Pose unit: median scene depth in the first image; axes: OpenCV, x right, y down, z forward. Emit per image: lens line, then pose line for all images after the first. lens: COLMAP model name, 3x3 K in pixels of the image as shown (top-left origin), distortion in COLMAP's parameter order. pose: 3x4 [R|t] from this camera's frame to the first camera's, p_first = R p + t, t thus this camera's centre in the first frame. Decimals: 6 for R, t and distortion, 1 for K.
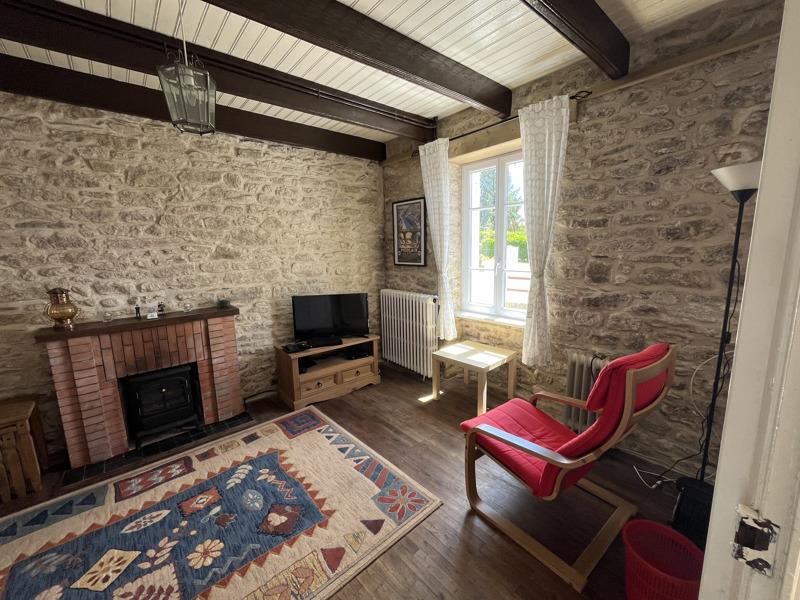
lens RADIAL K [[323.1, 0, 398.8], [0, 323.1, 299.1], [0, 0, 1]] dist [-0.001348, 0.000123]
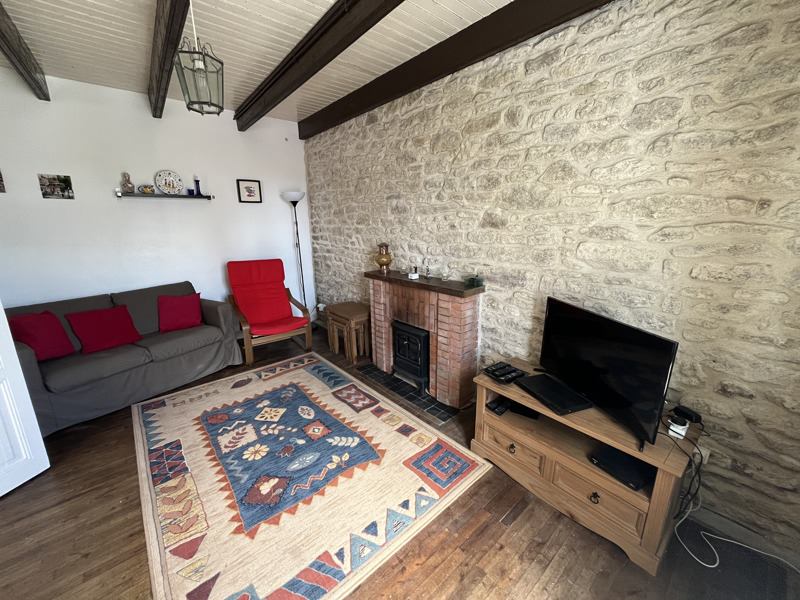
lens RADIAL K [[323.1, 0, 398.8], [0, 323.1, 299.1], [0, 0, 1]] dist [-0.001348, 0.000123]
pose [[-0.008764, 0.262605, -0.964864, 0.325161], [-0.145836, 0.954248, 0.261040, -0.155679], [0.989270, 0.143000, 0.029934, 0.920679]]
